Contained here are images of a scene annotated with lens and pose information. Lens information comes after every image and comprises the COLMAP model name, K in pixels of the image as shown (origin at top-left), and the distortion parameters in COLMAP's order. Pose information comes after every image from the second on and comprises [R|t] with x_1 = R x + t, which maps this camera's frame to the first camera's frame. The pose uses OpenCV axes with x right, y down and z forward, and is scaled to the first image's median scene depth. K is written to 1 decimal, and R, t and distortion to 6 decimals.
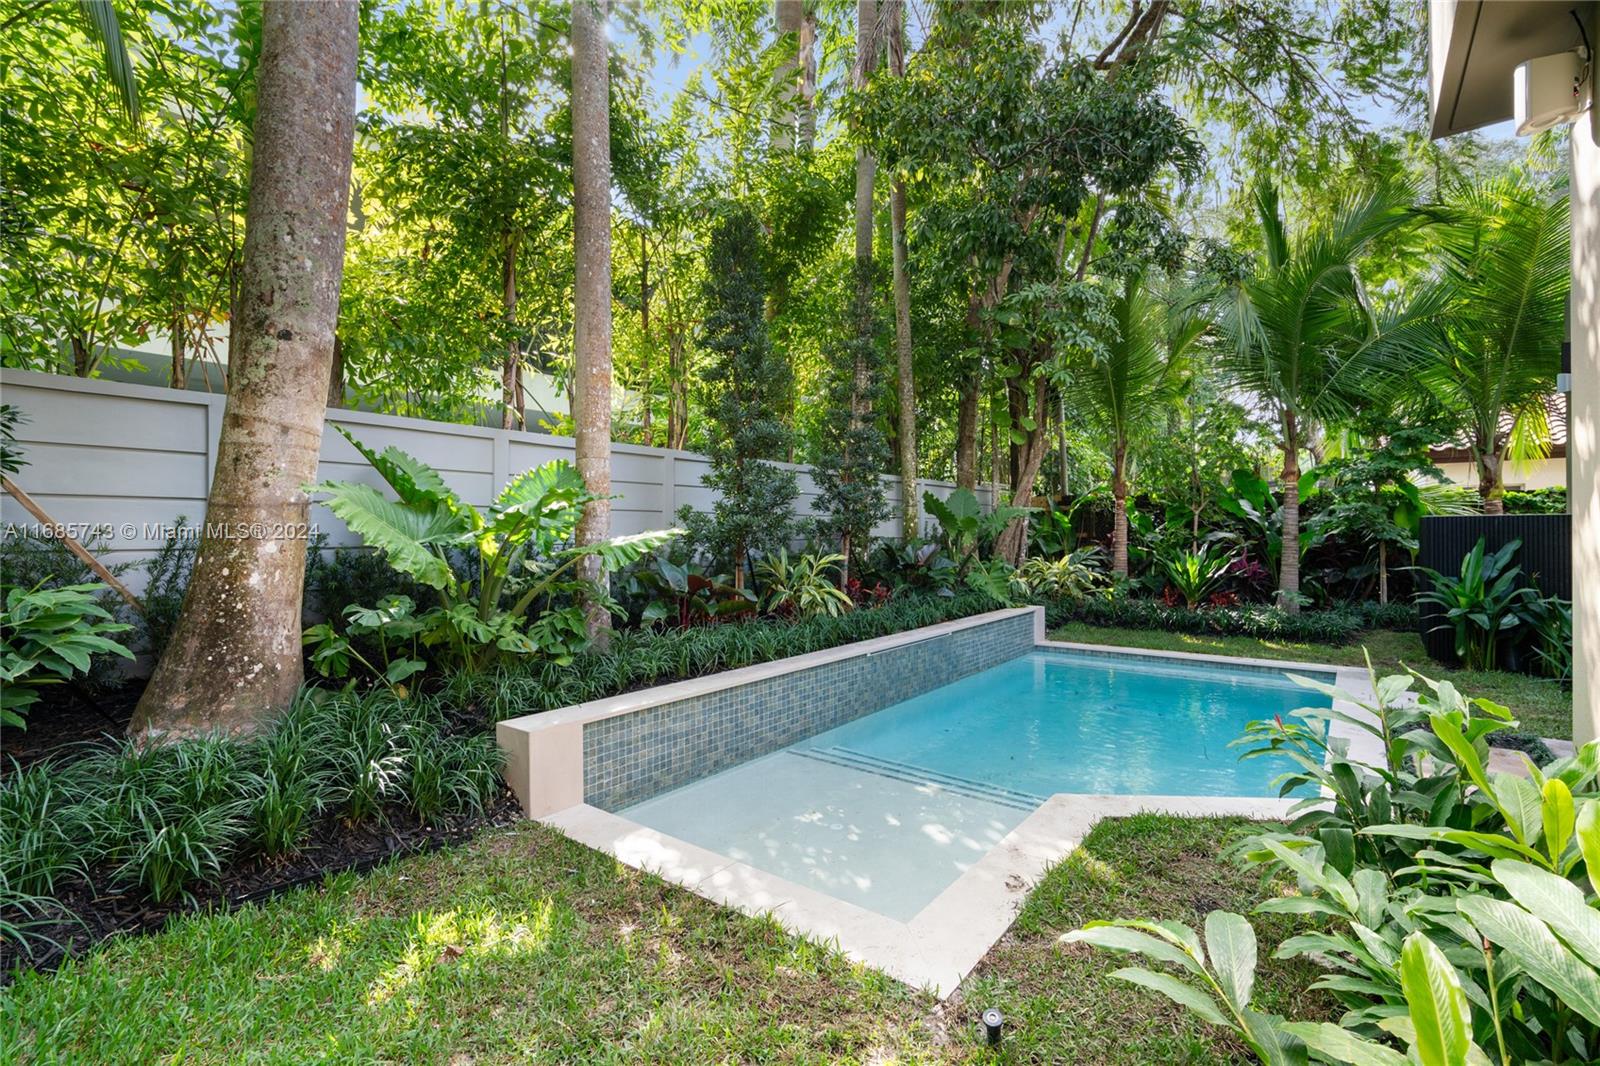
lens RADIAL K [[731.8, 0, 800.0], [0, 731.8, 533.0], [0, 0, 1]] dist [0.000432, 0.000014]
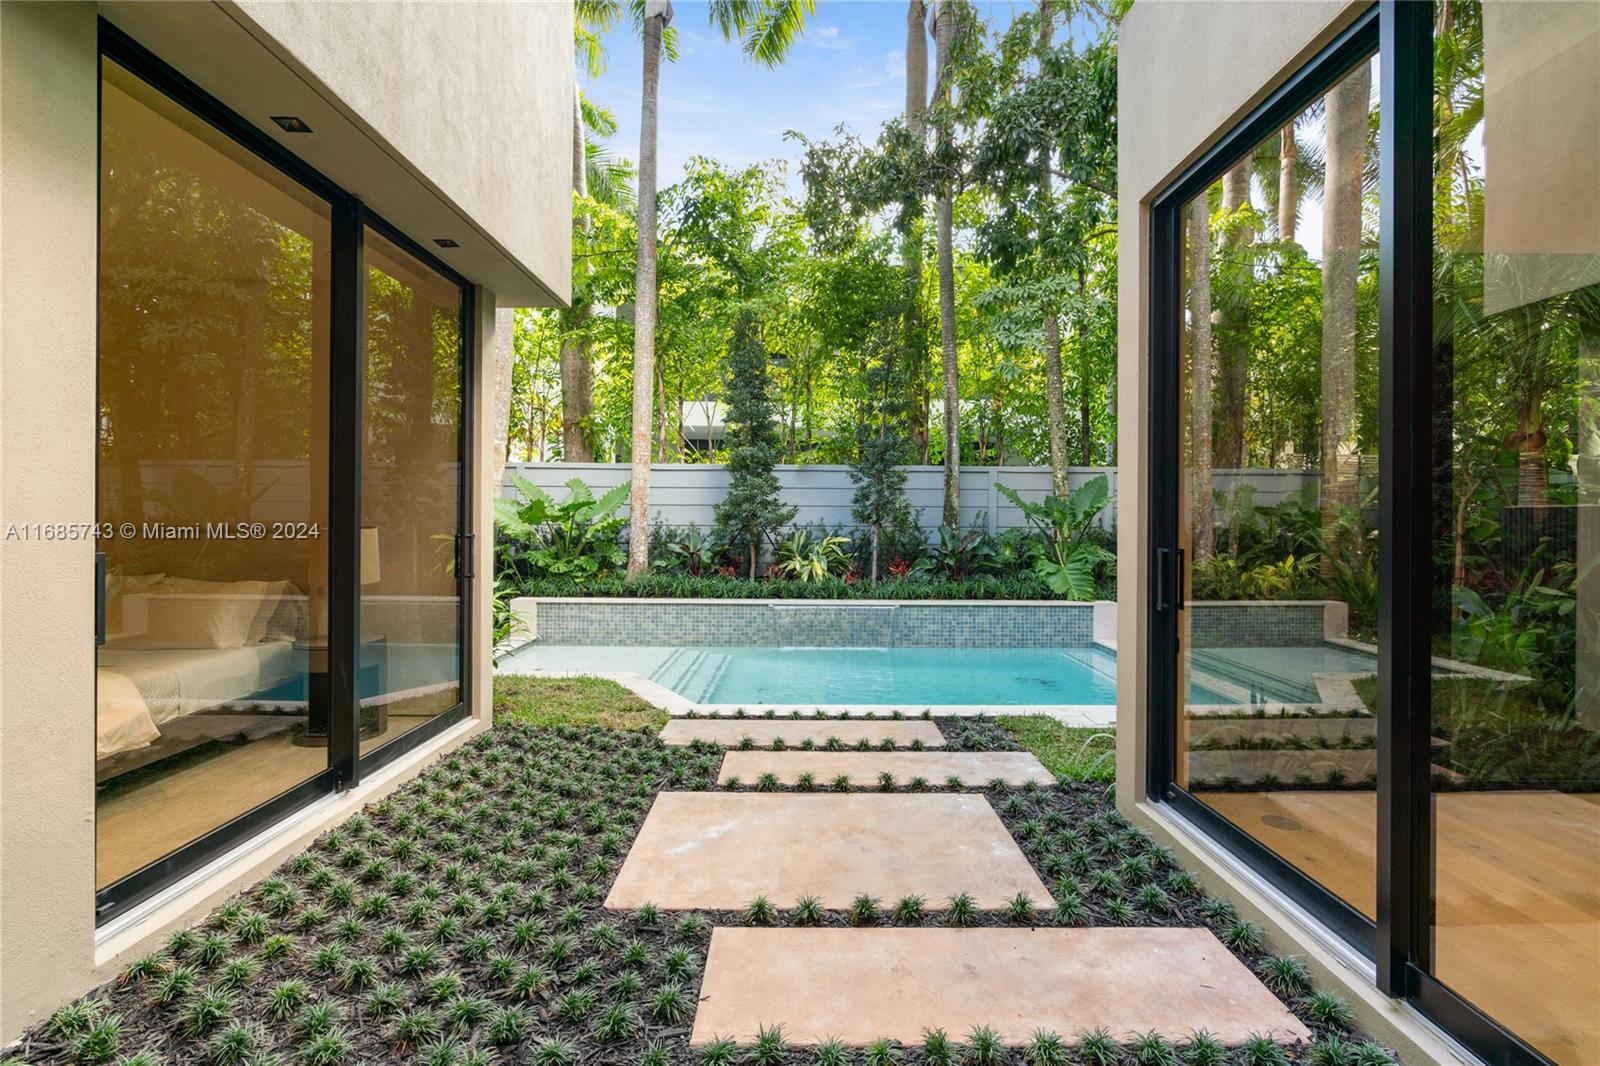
lens RADIAL K [[732.9, 0, 801.6], [0, 732.9, 520.5], [0, 0, 1]] dist [-0.000070, -0.000011]
pose [[0.605414, 0.012745, -0.795809, 1.688274], [-0.011047, 0.999910, 0.007609, -0.017447], [0.795834, 0.004185, 0.605500, 0.226392]]
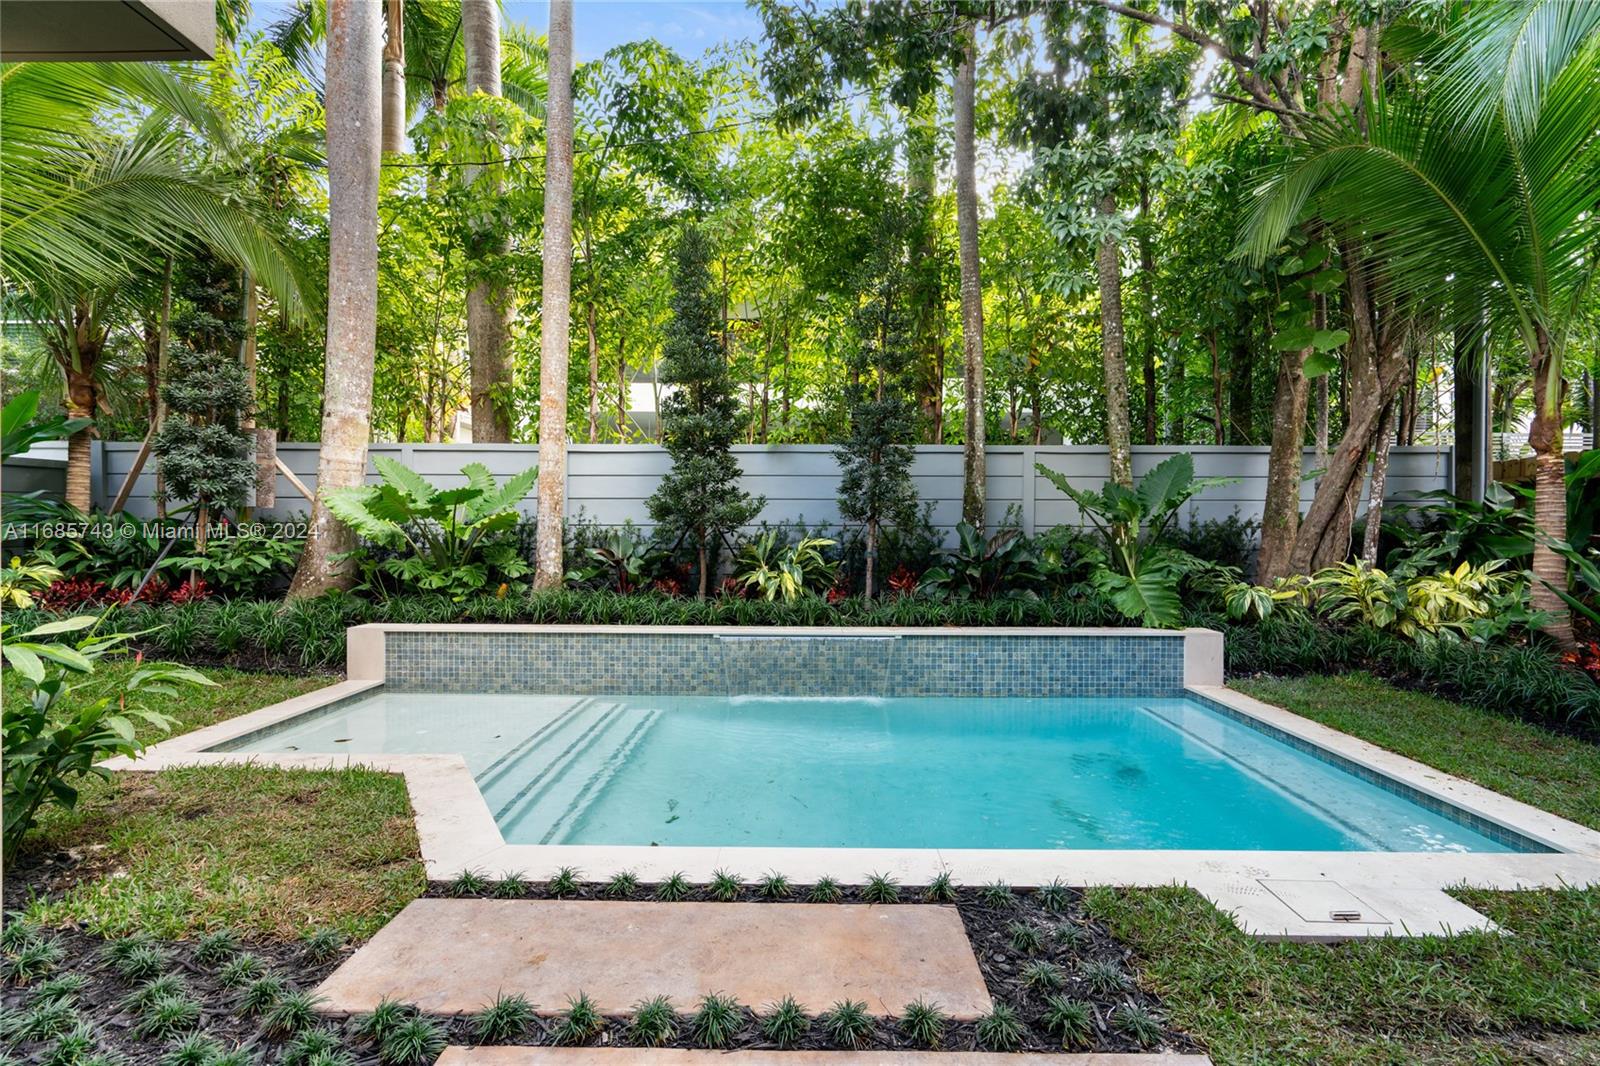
lens RADIAL K [[731.8, 0, 800.0], [0, 731.8, 533.0], [0, 0, 1]] dist [0.000432, 0.000014]
pose [[0.588230, 0.013993, -0.808573, 1.283879], [-0.007475, 0.999902, 0.011865, 0.015502], [0.808659, -0.000935, 0.588277, 0.660539]]
